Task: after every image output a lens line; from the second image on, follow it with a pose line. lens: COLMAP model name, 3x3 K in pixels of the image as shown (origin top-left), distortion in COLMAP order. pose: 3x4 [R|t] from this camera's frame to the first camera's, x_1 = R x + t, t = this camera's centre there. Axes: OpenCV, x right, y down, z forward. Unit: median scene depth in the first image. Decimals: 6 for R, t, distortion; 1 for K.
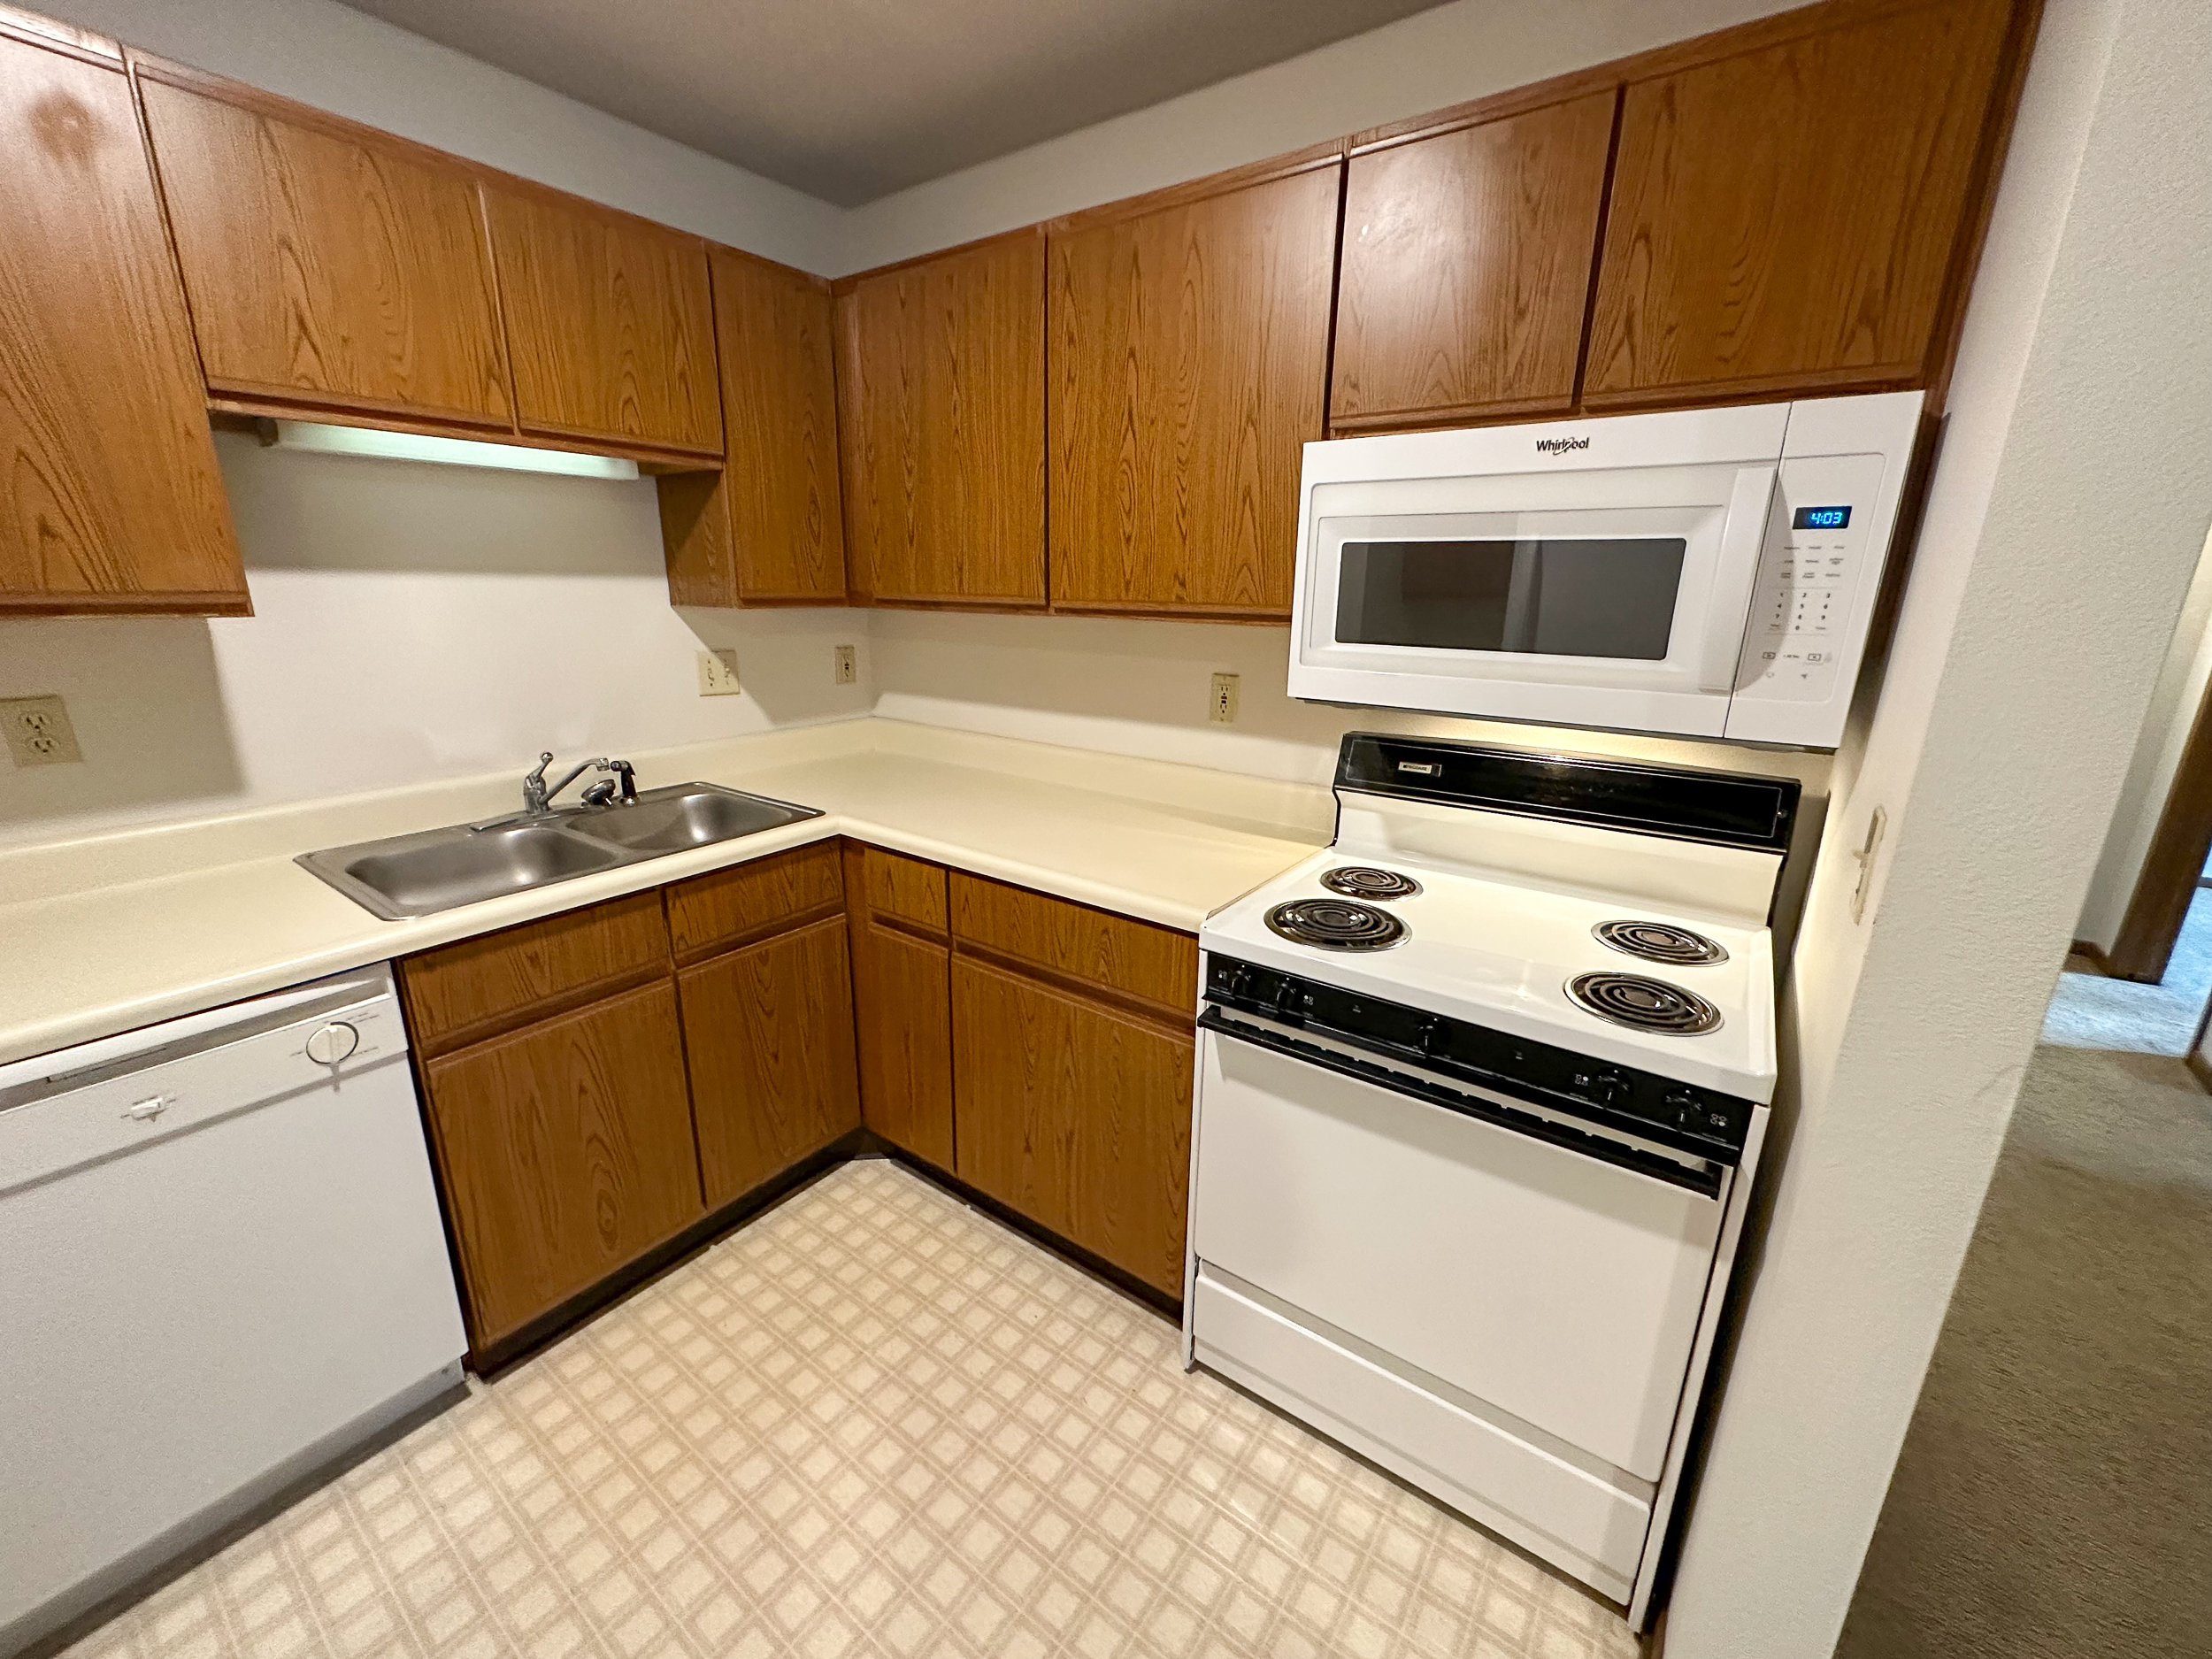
lens RADIAL K [[879.4, 0, 1103.7], [0, 879.4, 827.4], [0, 0, 1]] dist [-0.001250, -0.000341]
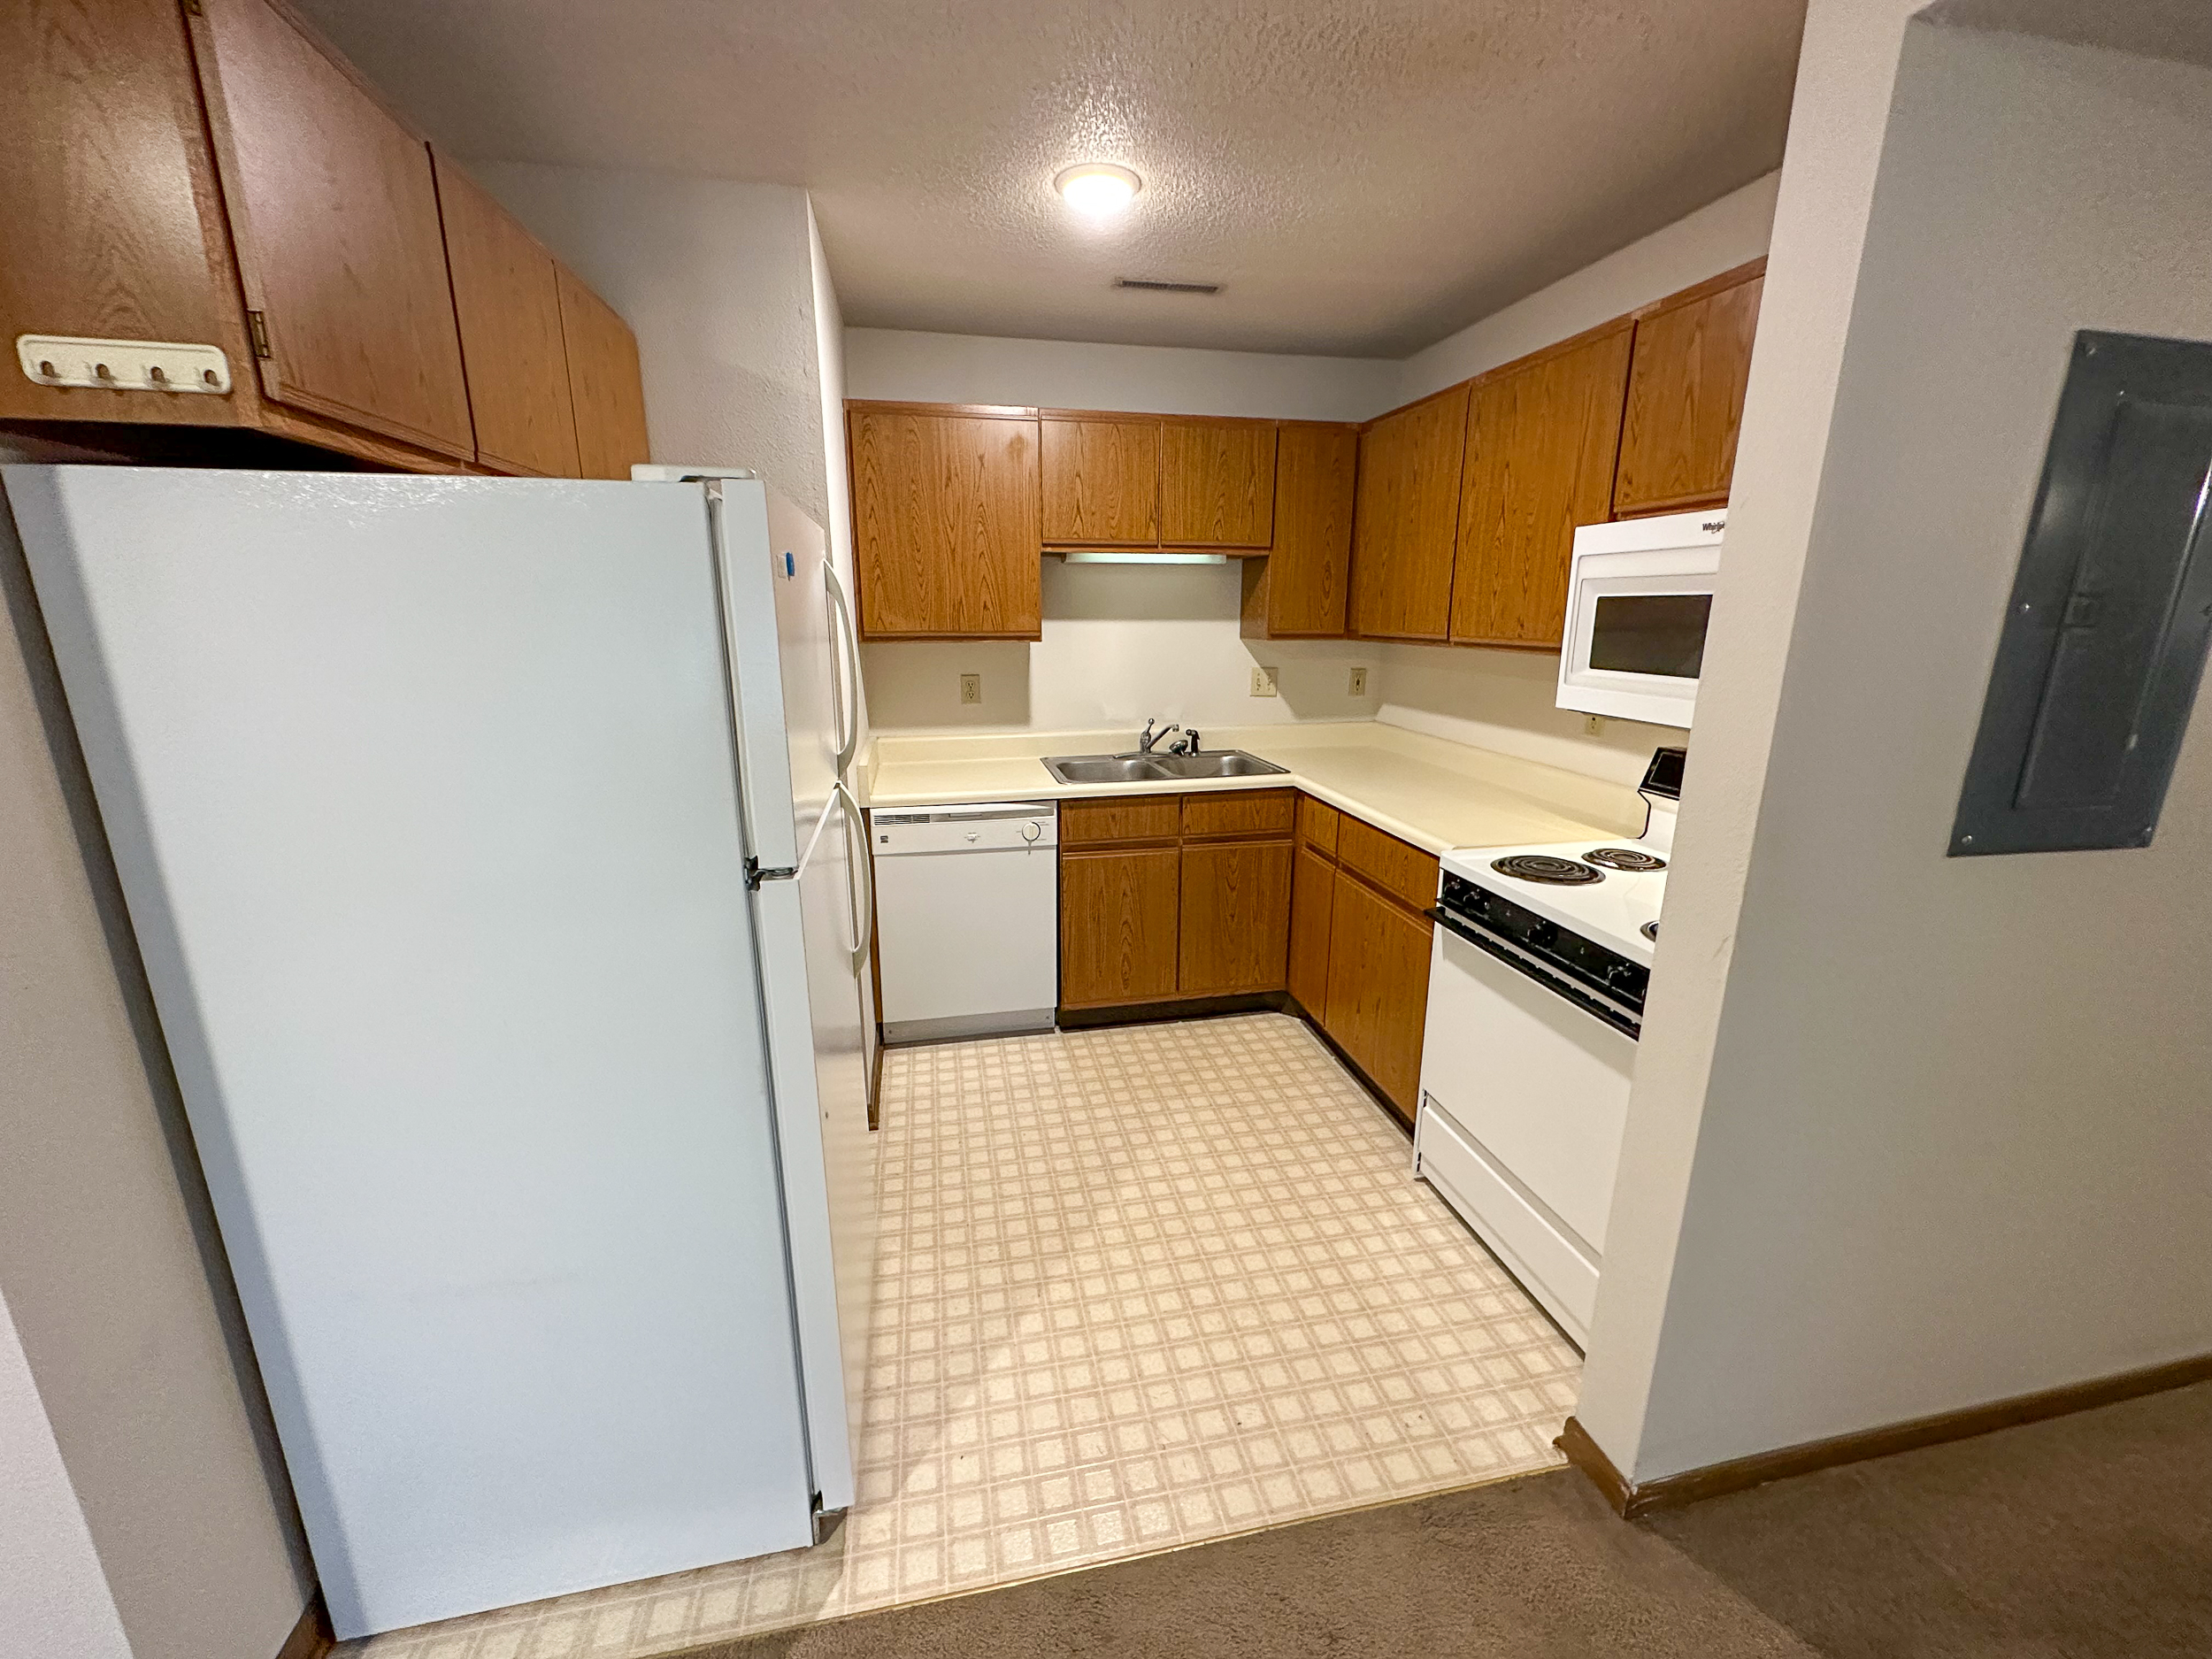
lens RADIAL K [[879.4, 0, 1103.7], [0, 879.4, 827.4], [0, 0, 1]] dist [-0.001250, -0.000341]
pose [[0.736352, 0.149708, -0.659828, 0.571370], [-0.172387, 0.984541, 0.031001, 0.105256], [0.654269, 0.090918, 0.750777, -0.436038]]
